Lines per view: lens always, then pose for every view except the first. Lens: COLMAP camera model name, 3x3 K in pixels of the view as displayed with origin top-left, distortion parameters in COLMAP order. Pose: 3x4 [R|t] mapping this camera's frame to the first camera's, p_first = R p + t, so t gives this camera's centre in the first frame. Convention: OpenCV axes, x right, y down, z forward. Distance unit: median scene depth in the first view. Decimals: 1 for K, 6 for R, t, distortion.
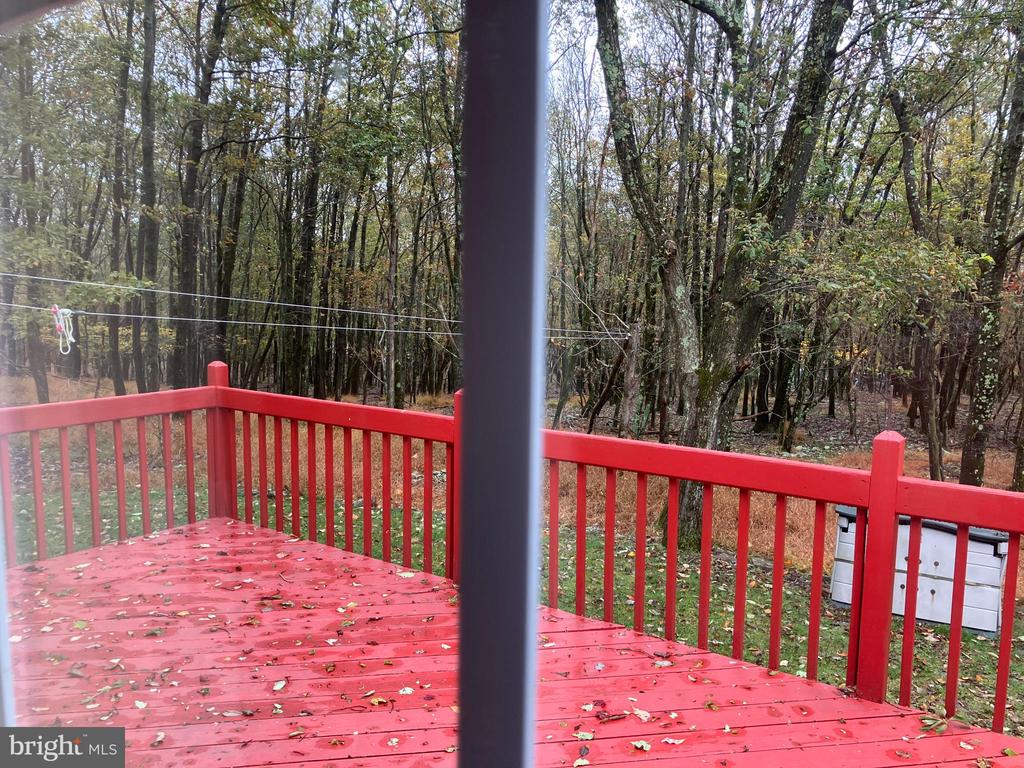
lens RADIAL K [[841.9, 0, 512.0], [0, 841.9, 384.0], [0, 0, 1]] dist [0.065566, -0.078245]
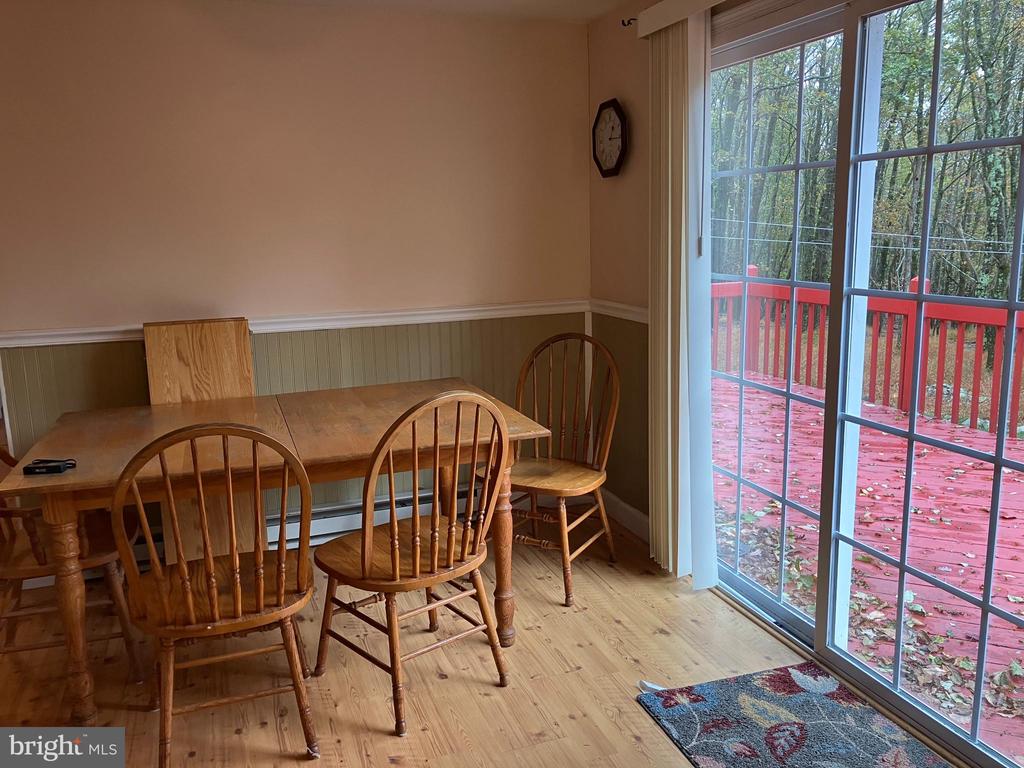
lens RADIAL K [[841.9, 0, 512.0], [0, 841.9, 384.0], [0, 0, 1]] dist [0.065566, -0.078245]
pose [[0.828133, 0.066257, -0.556602, 0.172467], [-0.024193, 0.996289, 0.082602, 0.073525], [0.560009, -0.054940, 0.826663, -0.550845]]
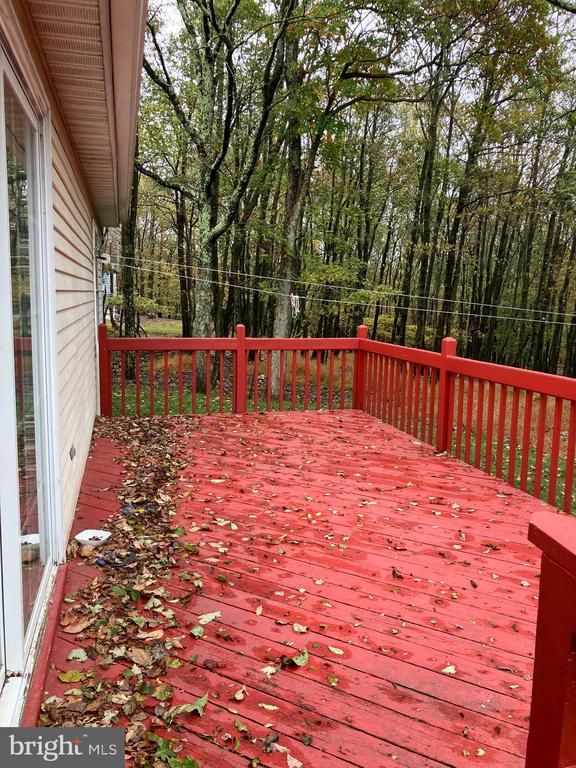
lens RADIAL K [[631.4, 0, 288.0], [0, 631.4, 384.0], [0, 0, 1]] dist [0.065566, -0.078245]
pose [[0.769687, 0.088858, -0.632207, 0.465377], [-0.075579, 0.995985, 0.047974, 0.055216], [0.633932, 0.010856, 0.773313, -0.194180]]
